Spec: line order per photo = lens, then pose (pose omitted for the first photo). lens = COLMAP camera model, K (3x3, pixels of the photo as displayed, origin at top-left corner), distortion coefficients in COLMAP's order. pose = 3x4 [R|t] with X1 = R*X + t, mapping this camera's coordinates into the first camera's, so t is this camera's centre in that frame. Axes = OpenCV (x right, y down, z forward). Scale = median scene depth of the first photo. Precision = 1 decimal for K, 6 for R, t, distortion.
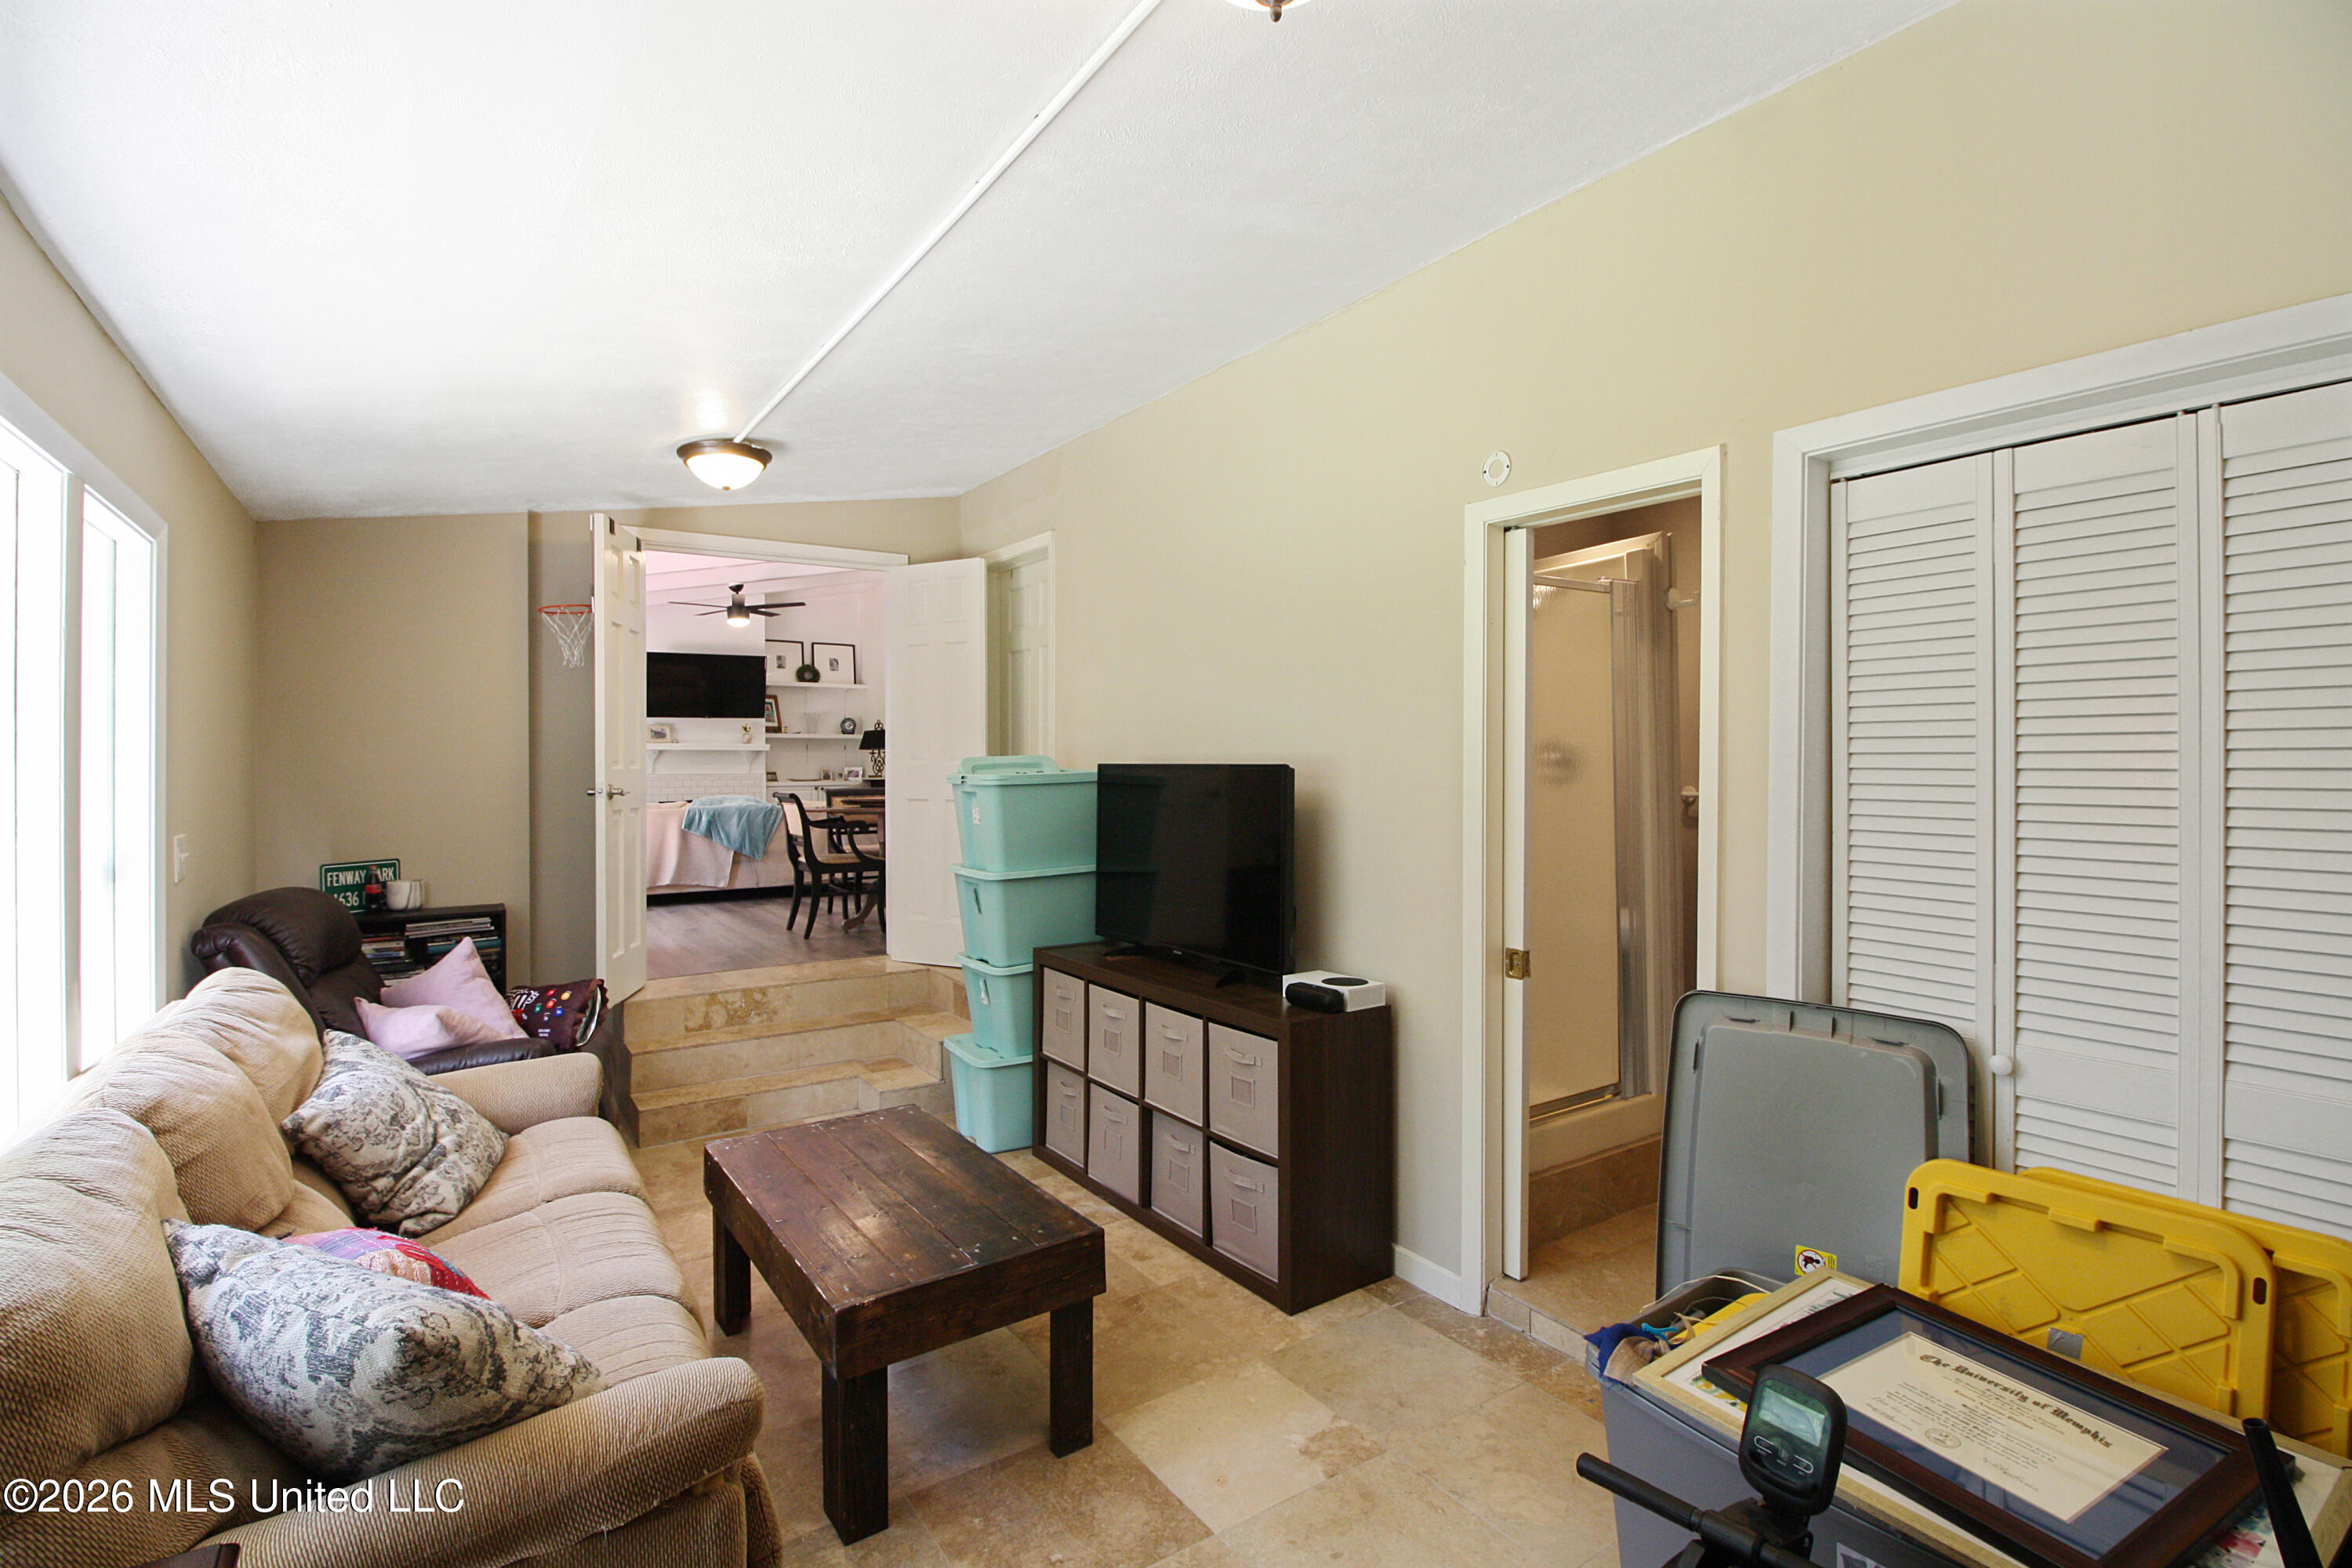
lens RADIAL K [[1092.0, 0, 1176.0], [0, 1092.0, 784.0], [0, 0, 1]] dist [-0.001857, -0.013321]
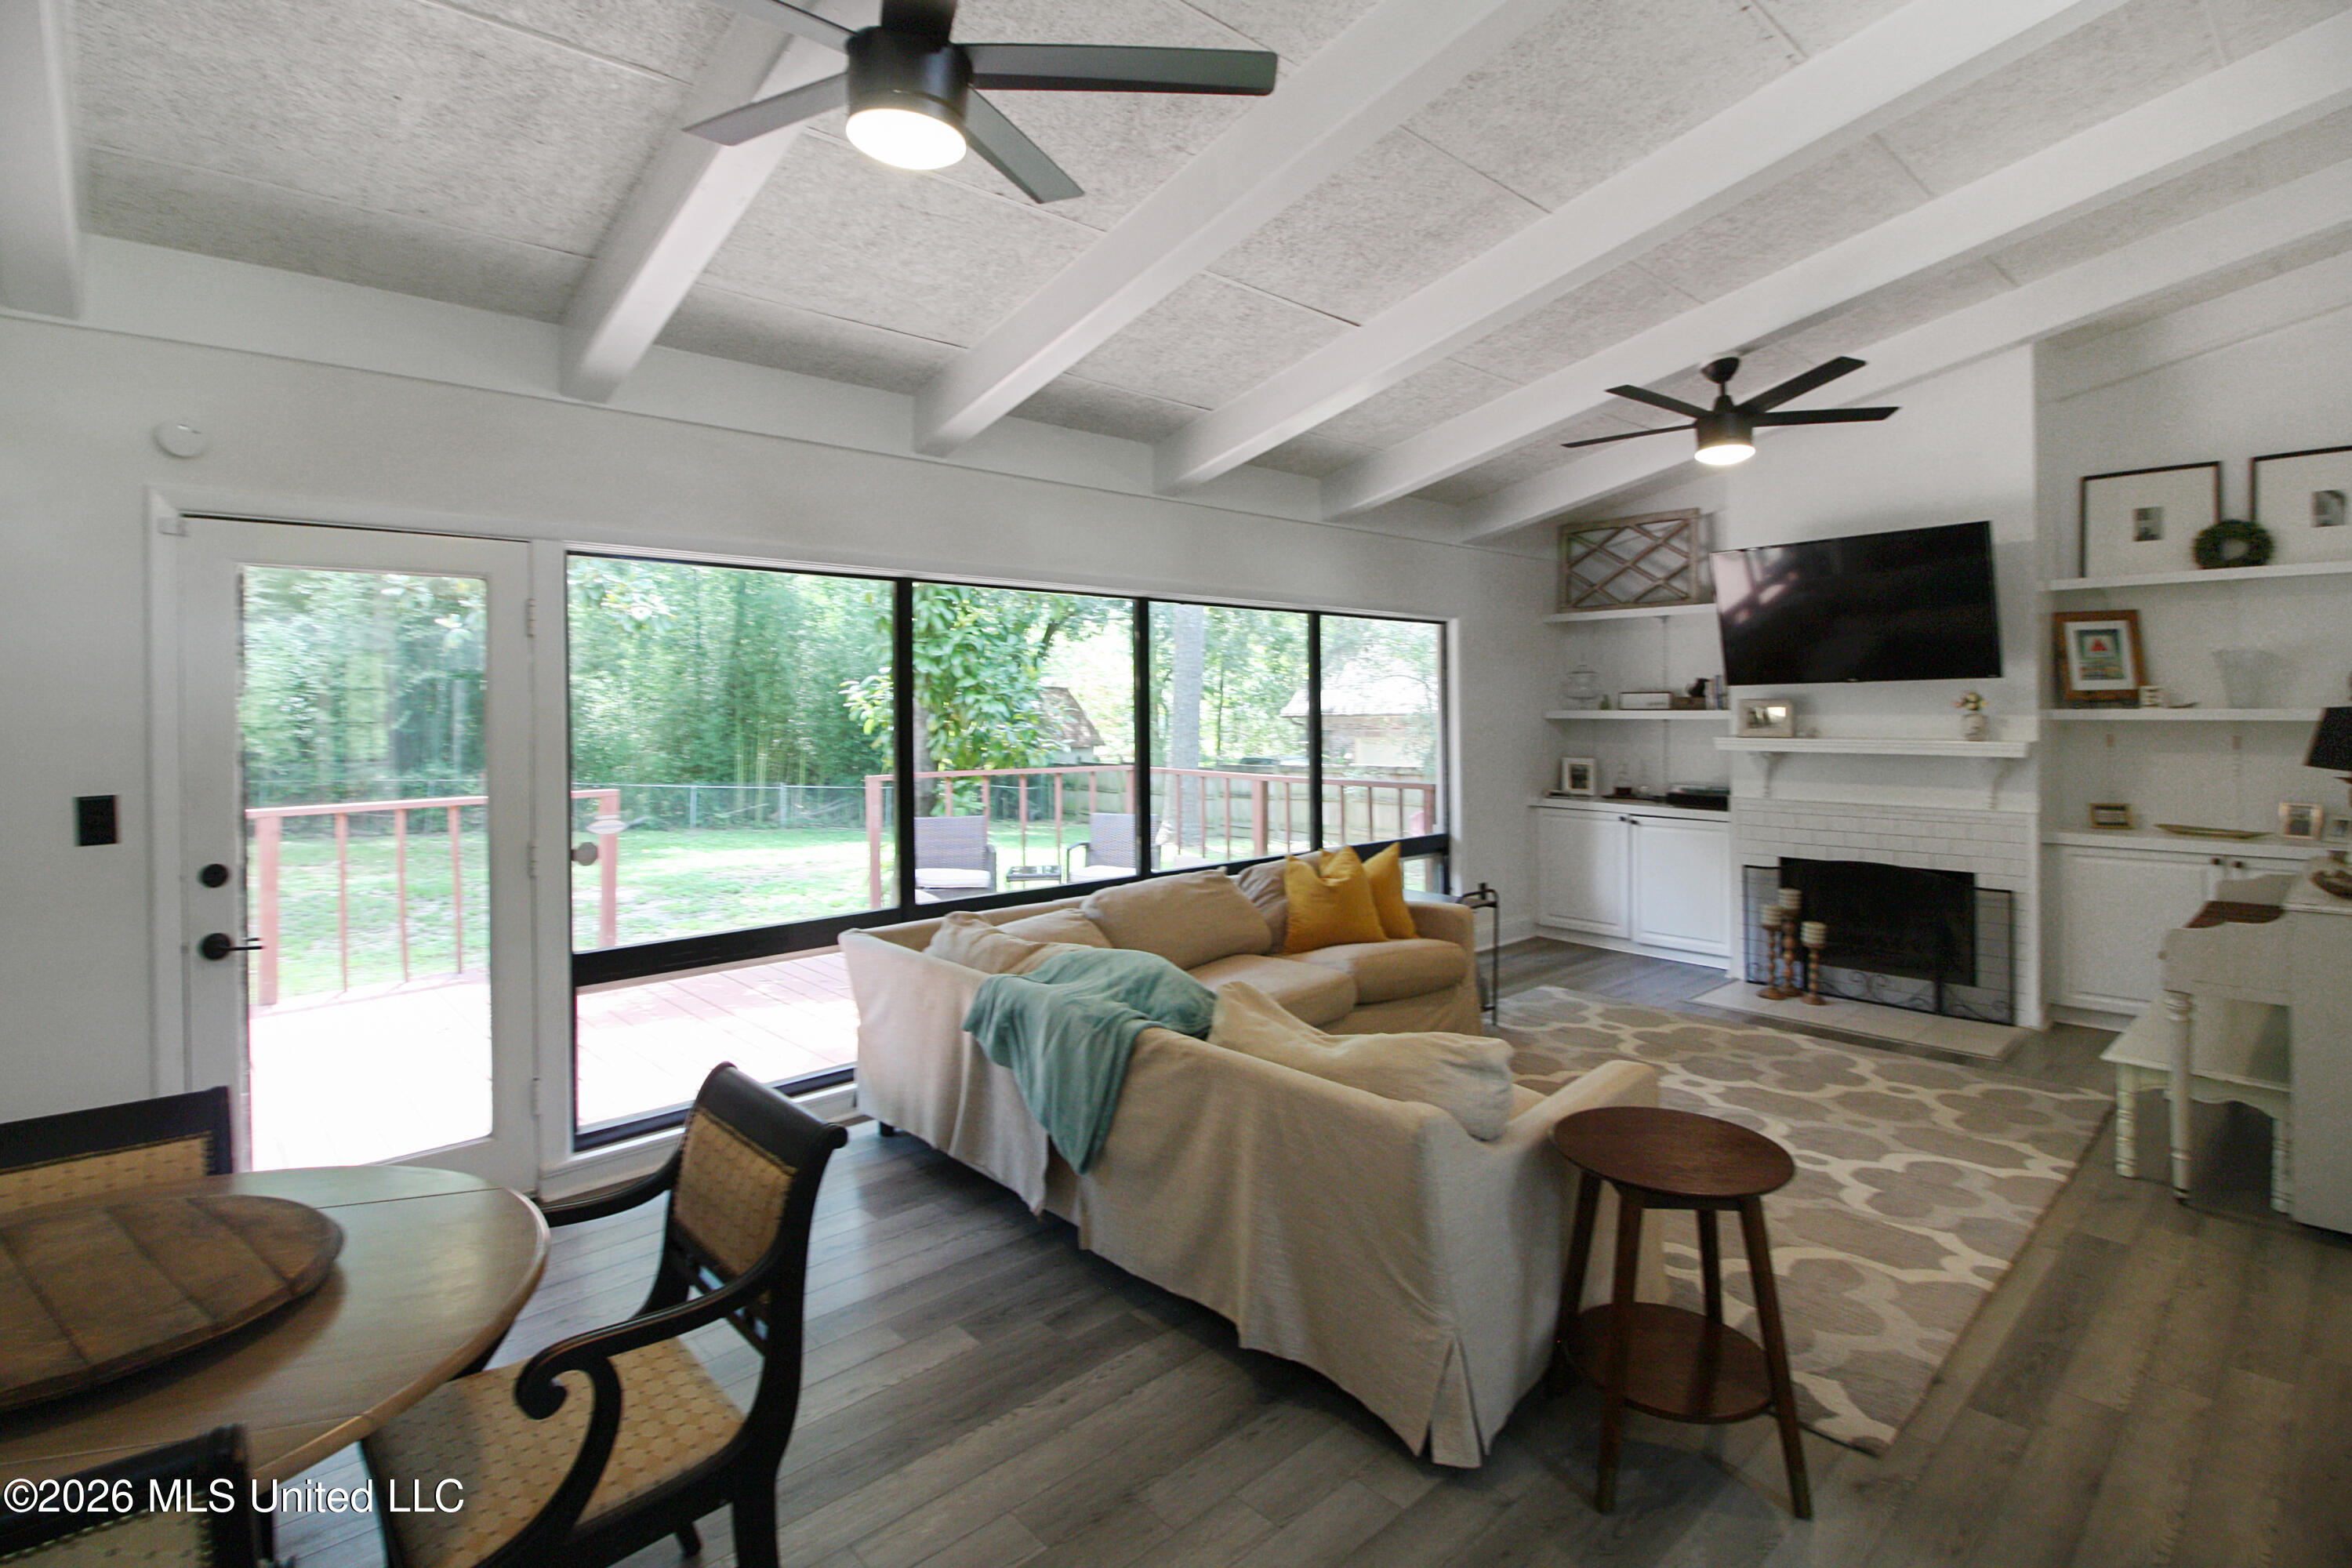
lens RADIAL K [[1119.4, 0, 1205.0], [0, 1119.4, 716.4], [0, 0, 1]] dist [-0.000355, -0.013419]
pose [[0.151704, 0.014801, -0.988315, -0.016609], [0.002741, 0.999878, 0.015395, -0.049717], [0.988422, -0.005045, 0.151645, 0.603441]]
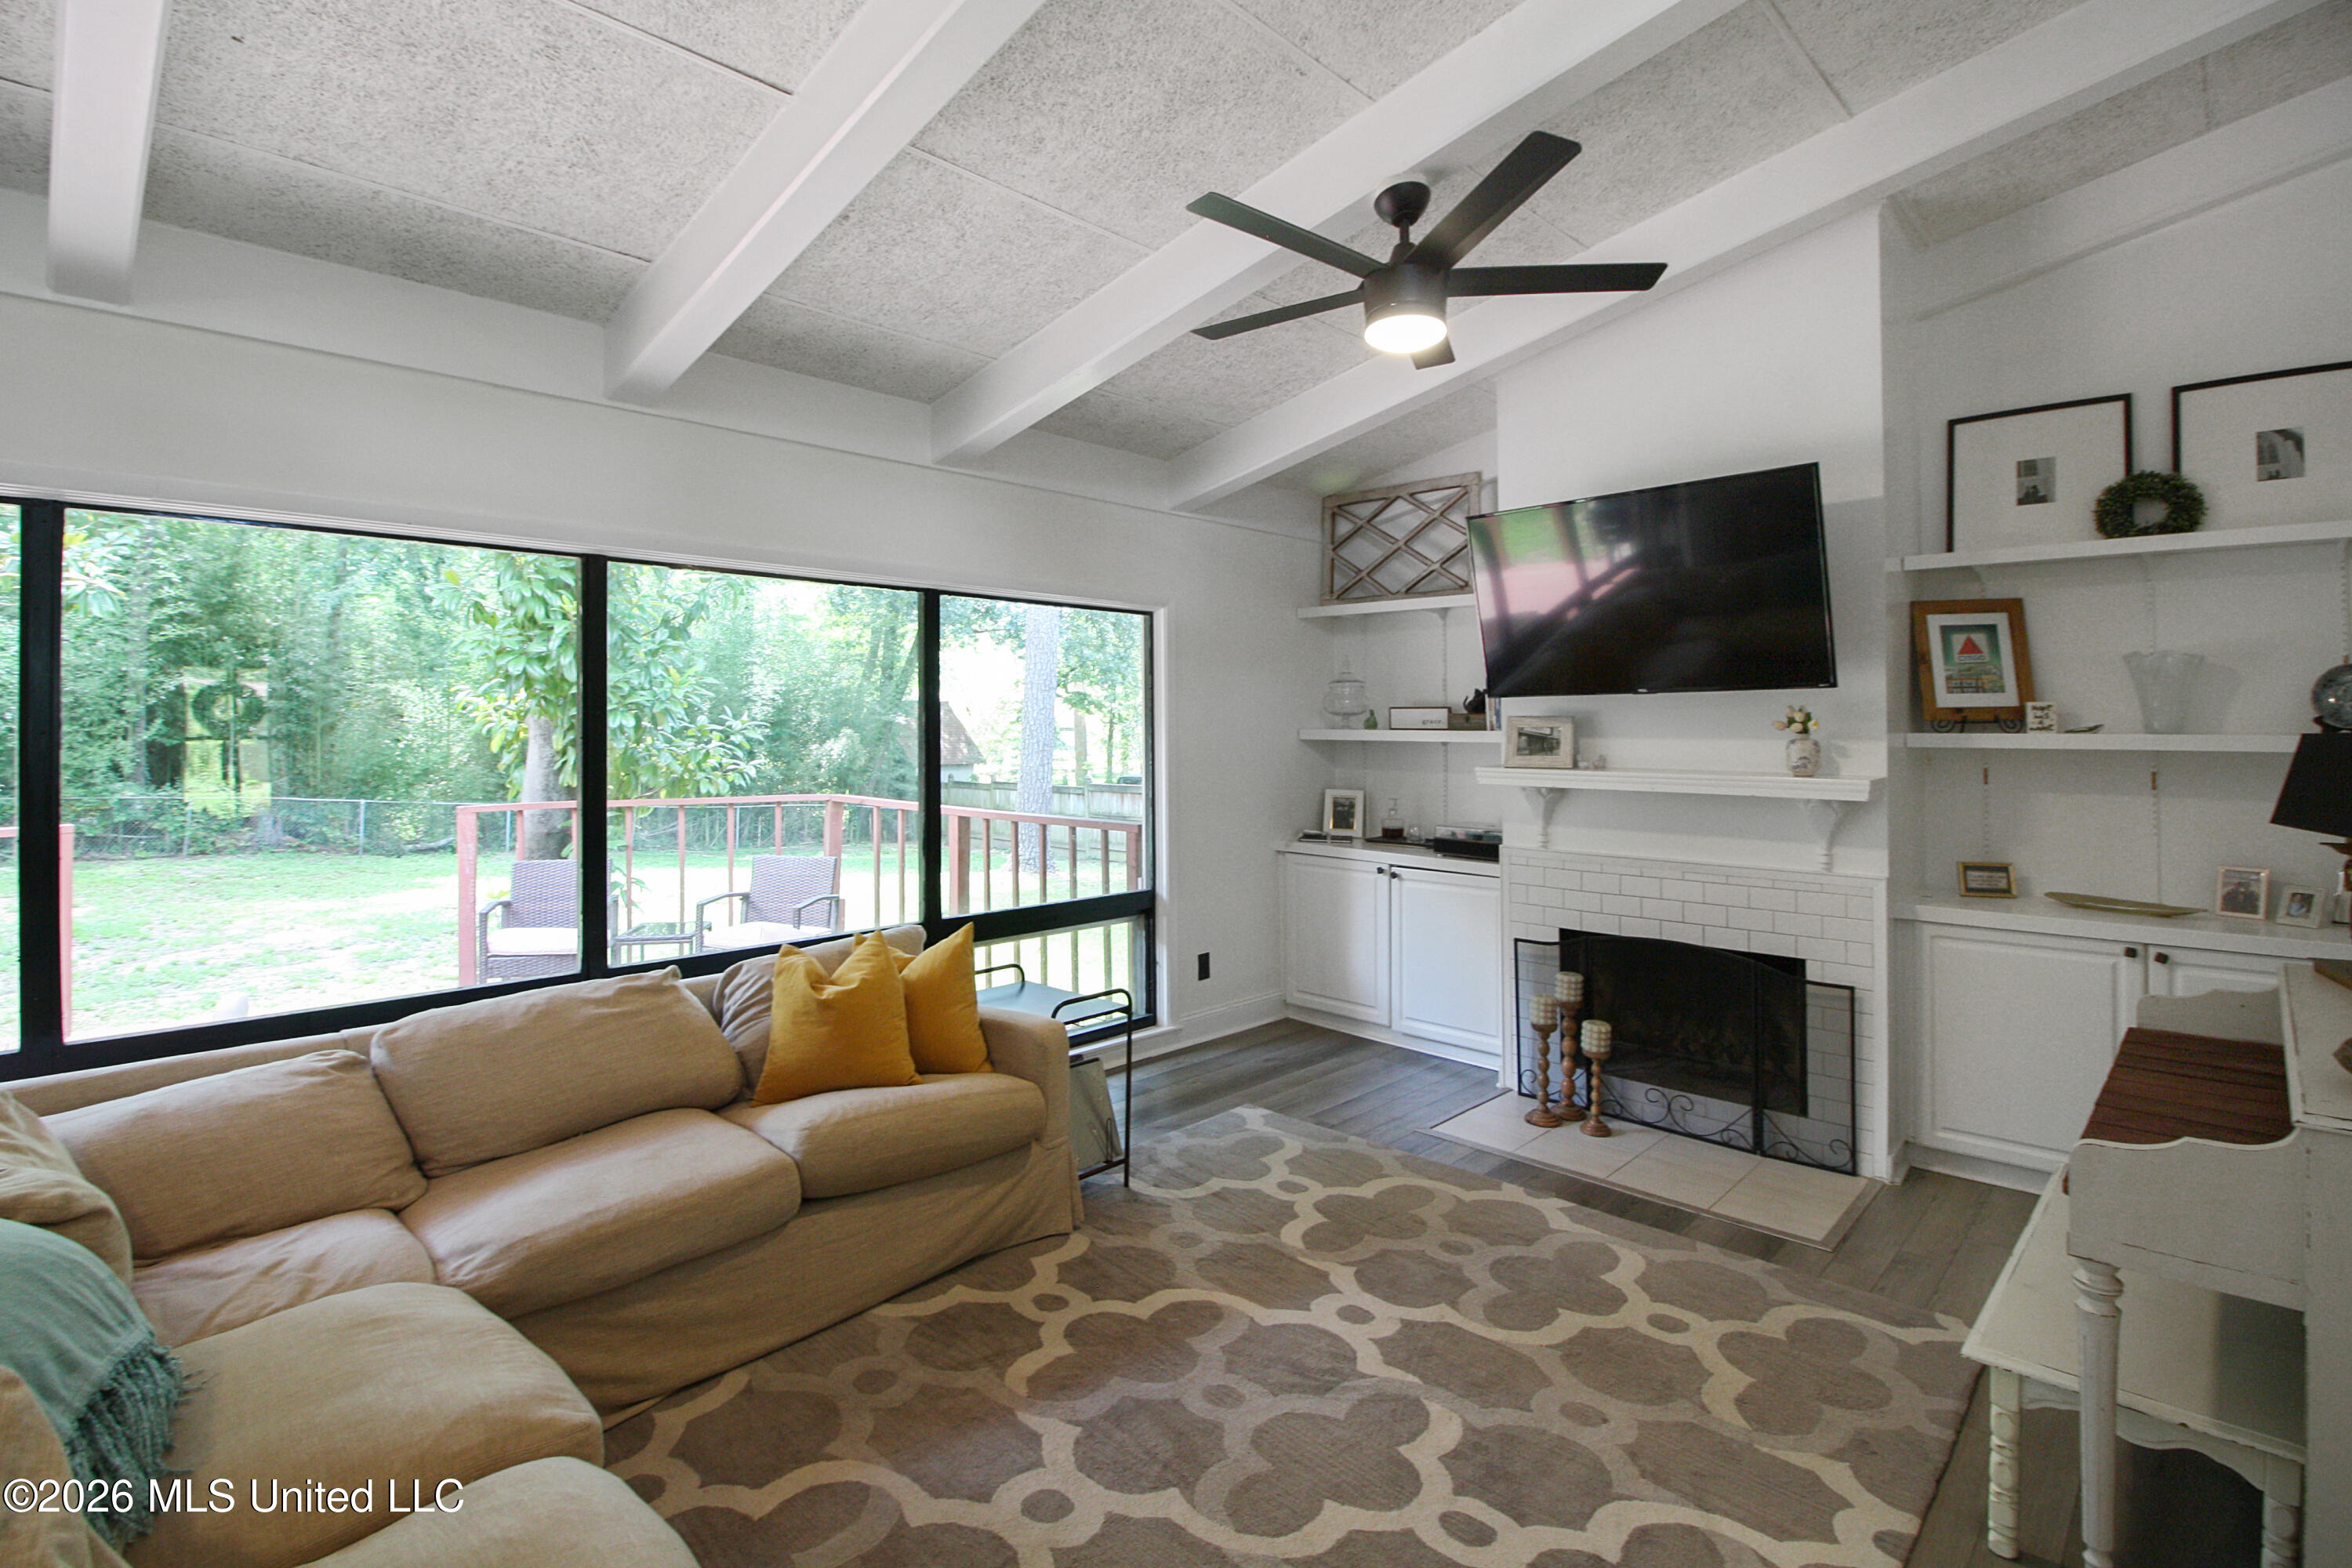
lens RADIAL K [[1119.6, 0, 1192.5], [0, 1119.6, 718.7], [0, 0, 1]] dist [-0.001265, -0.013181]
pose [[0.210705, 0.003439, -0.977544, -0.121174], [-0.005887, 0.999980, 0.002249, -0.048523], [0.977532, 0.005281, 0.210721, 0.721679]]
